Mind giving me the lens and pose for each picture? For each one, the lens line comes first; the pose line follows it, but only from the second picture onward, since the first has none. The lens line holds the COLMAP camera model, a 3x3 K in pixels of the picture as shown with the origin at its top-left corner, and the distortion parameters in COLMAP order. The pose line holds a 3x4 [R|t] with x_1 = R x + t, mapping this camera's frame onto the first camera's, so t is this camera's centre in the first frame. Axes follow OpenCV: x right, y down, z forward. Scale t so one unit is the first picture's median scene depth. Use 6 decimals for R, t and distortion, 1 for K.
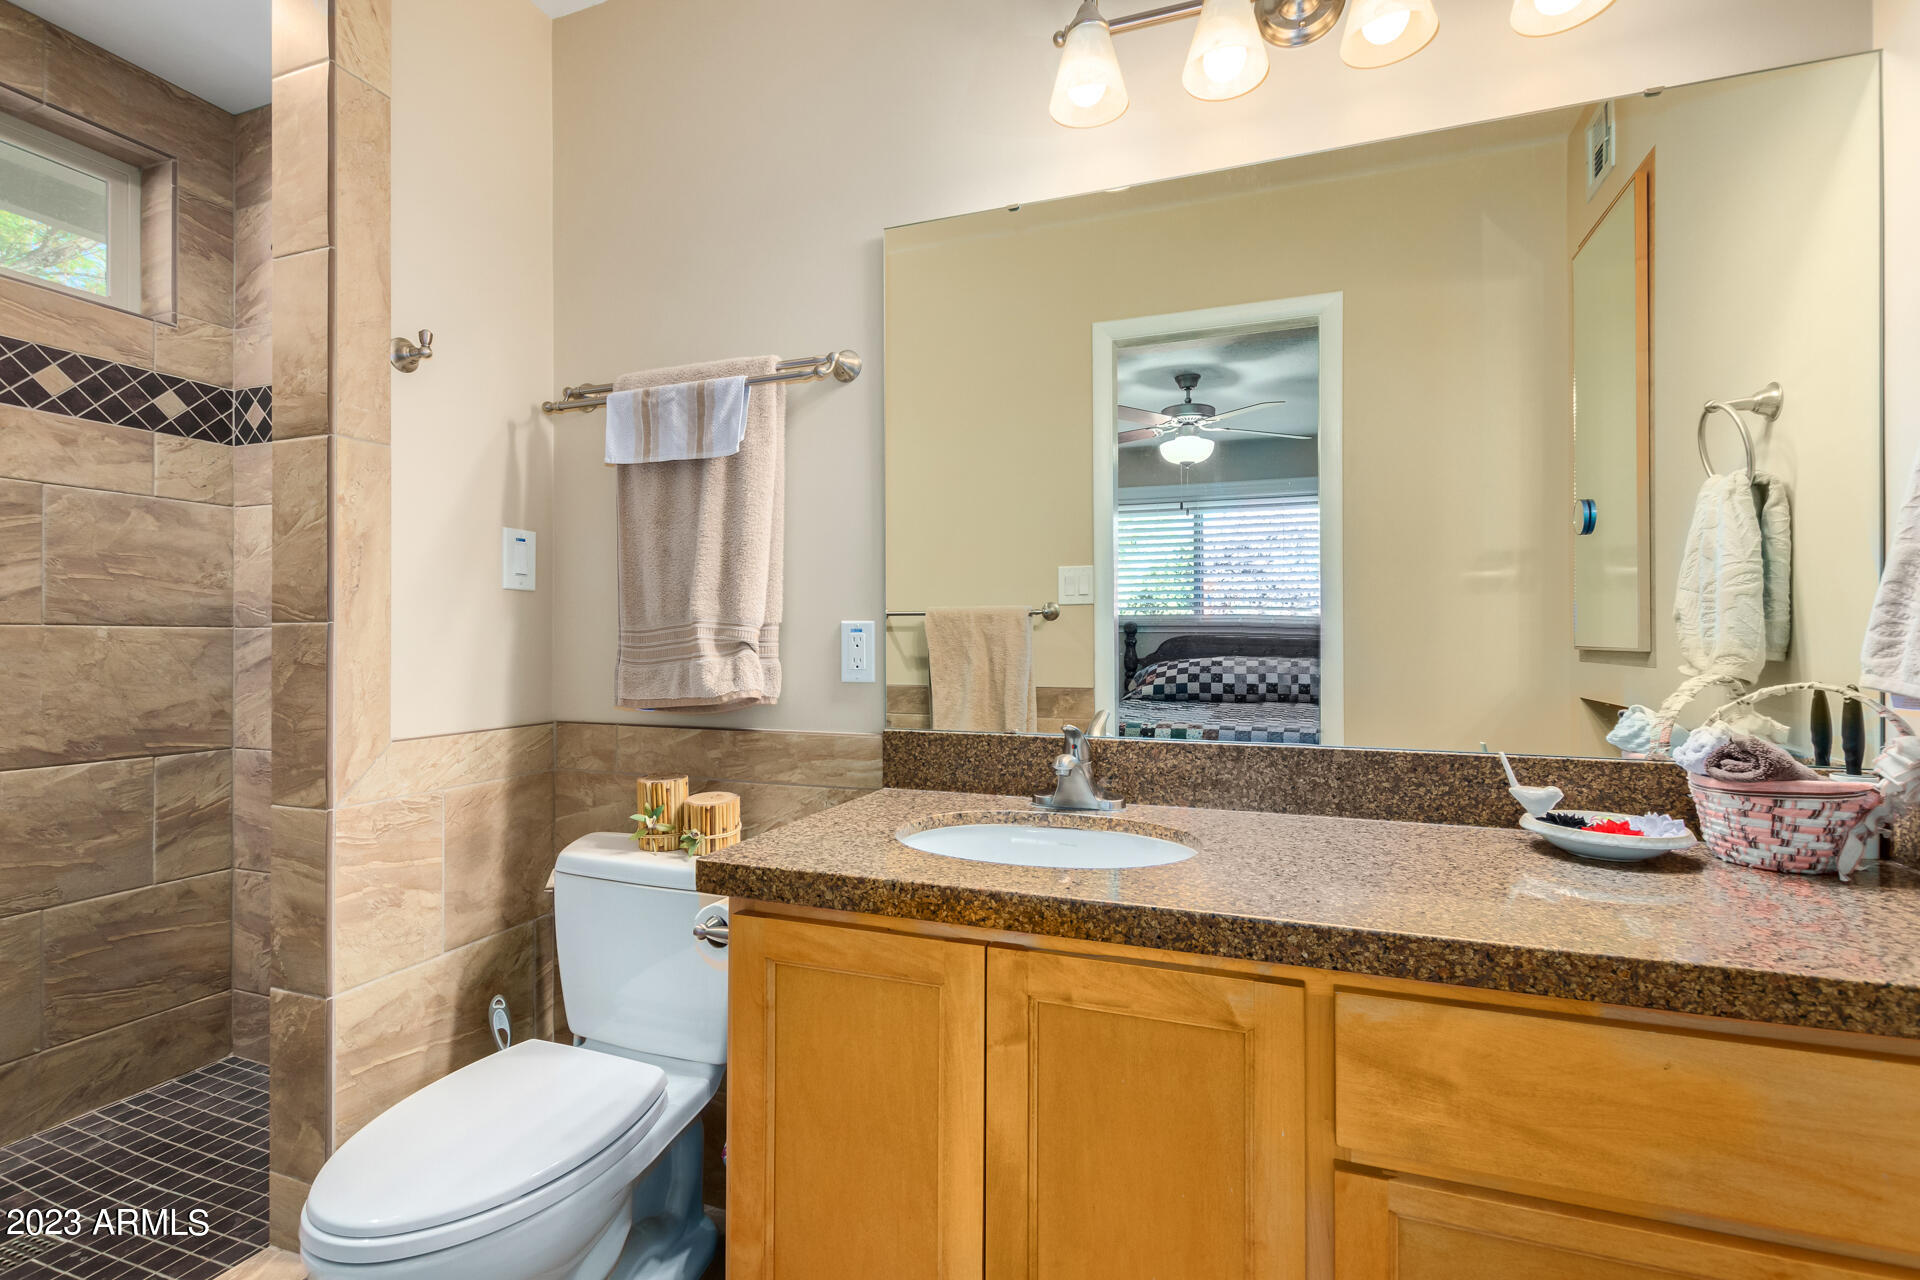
lens RADIAL K [[882.3, 0, 956.3], [0, 882.3, 636.3], [0, 0, 1]] dist [0.007127, -0.003689]
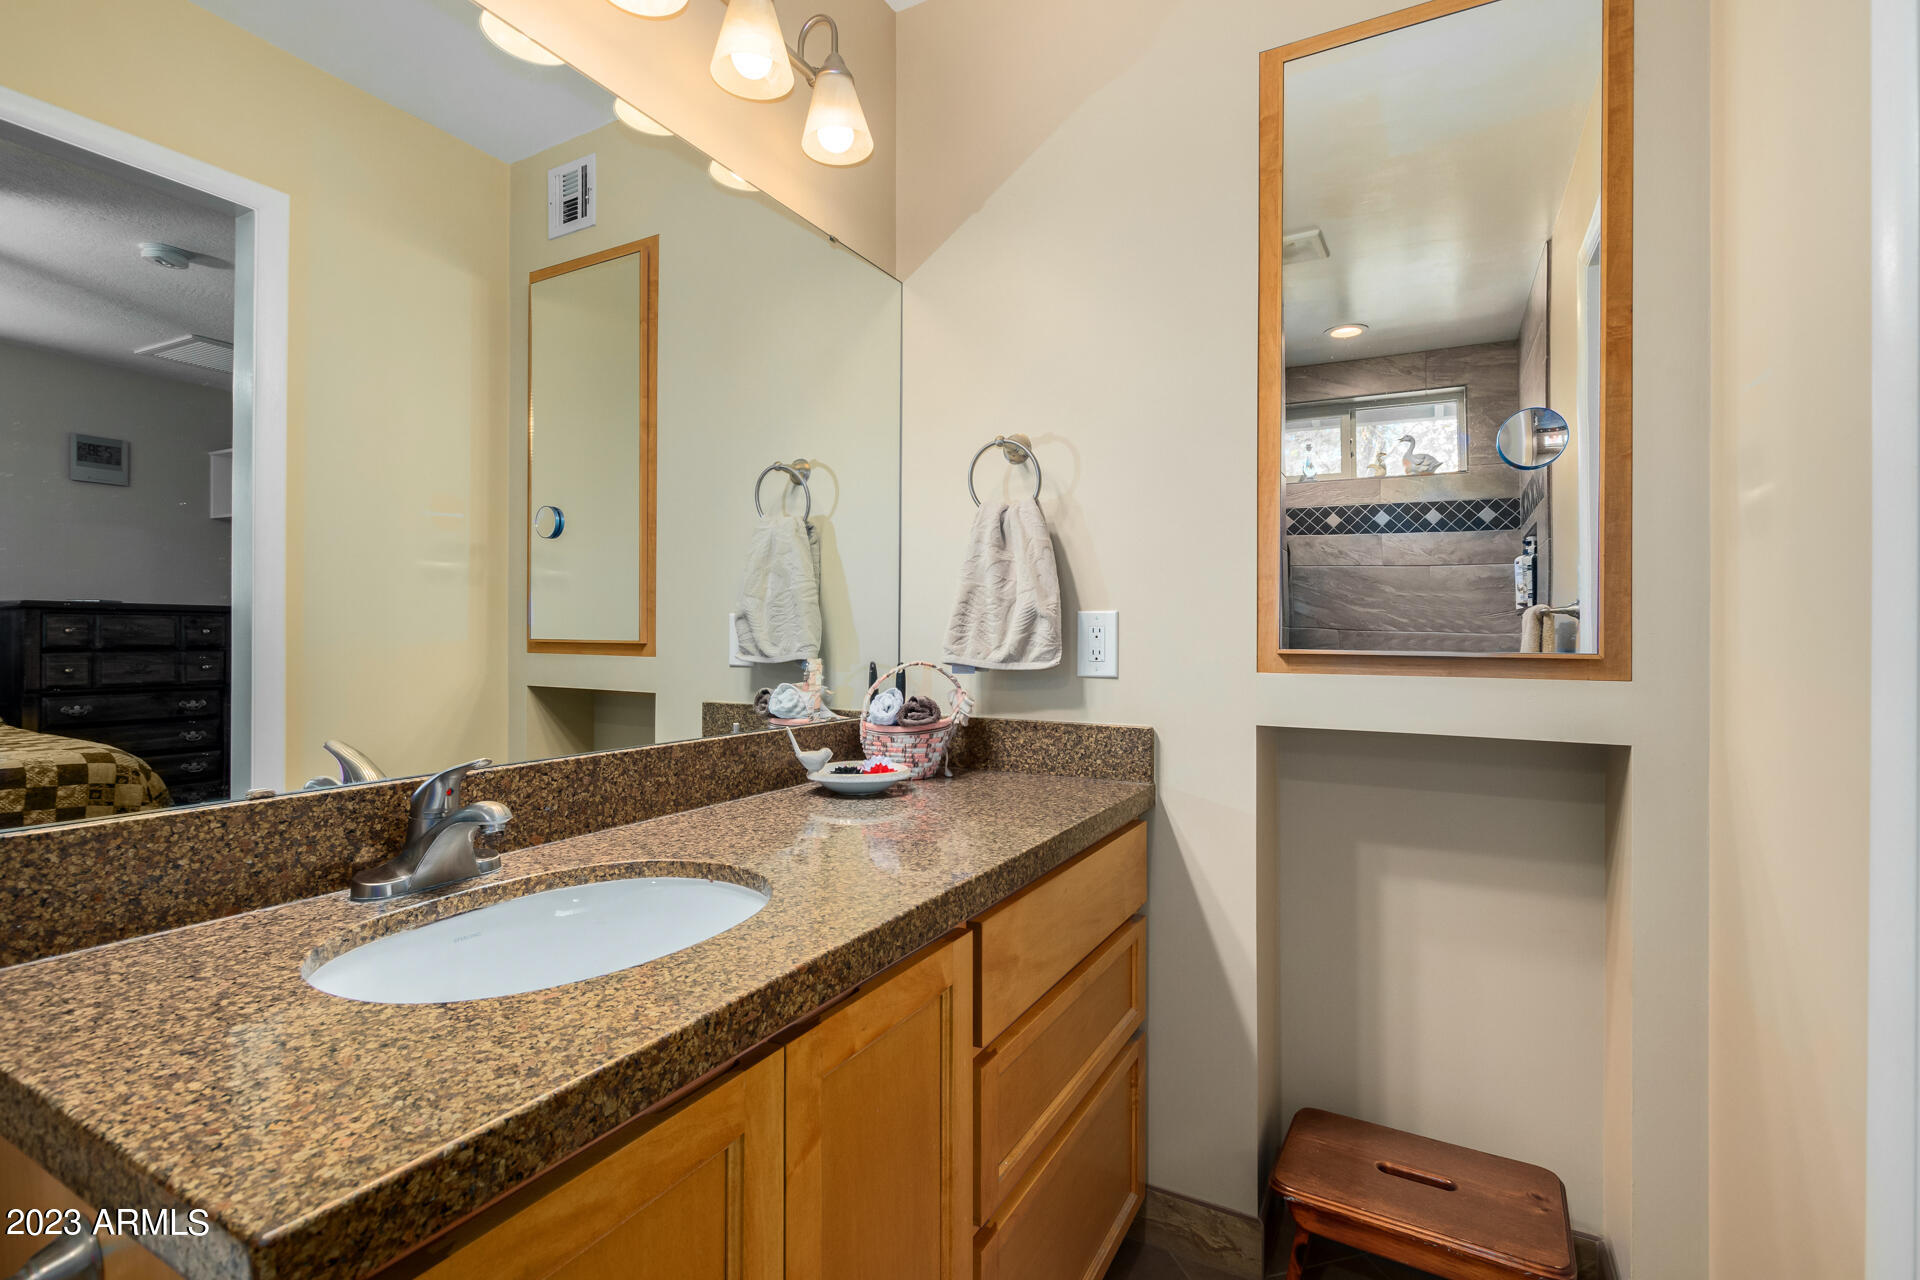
lens RADIAL K [[882.3, 0, 953.0], [0, 882.3, 636.6], [0, 0, 1]] dist [0.007127, -0.003689]
pose [[0.146689, -0.000705, 0.989182, -0.367680], [-0.007052, 0.999974, 0.001758, 0.002523], [-0.989157, -0.007233, 0.146681, 0.406811]]
